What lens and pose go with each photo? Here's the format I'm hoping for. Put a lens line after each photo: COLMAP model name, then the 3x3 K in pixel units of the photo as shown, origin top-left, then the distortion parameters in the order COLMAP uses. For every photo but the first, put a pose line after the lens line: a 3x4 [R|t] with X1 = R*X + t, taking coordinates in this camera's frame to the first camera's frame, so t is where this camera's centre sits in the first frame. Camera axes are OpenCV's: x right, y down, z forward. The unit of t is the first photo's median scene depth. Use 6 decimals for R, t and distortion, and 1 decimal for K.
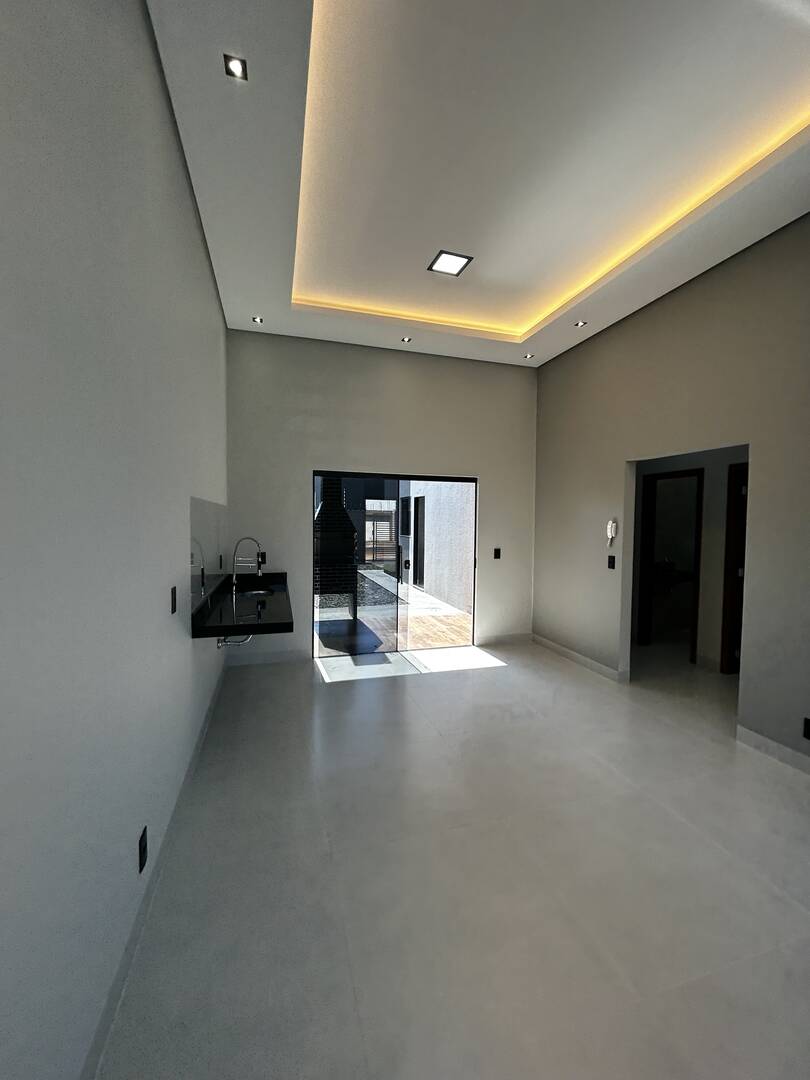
lens RADIAL K [[433.6, 0, 407.2], [0, 433.6, 539.9], [0, 0, 1]] dist [0.001728, 0.000205]
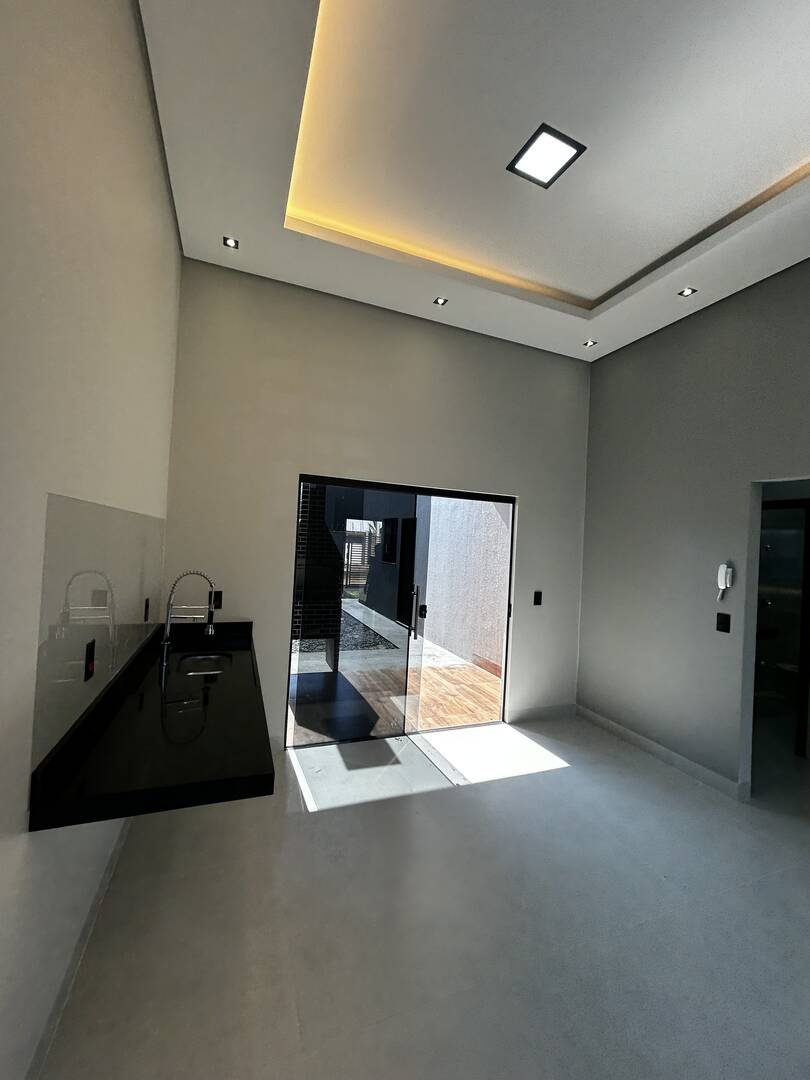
lens RADIAL K [[433.6, 0, 403.2], [0, 433.6, 538.6], [0, 0, 1]] dist [0.001728, 0.000205]
pose [[0.996164, 0.041758, 0.076895, -0.096937], [-0.037631, 0.997812, -0.054362, -0.024509], [-0.078997, 0.051260, 0.995556, 0.289372]]
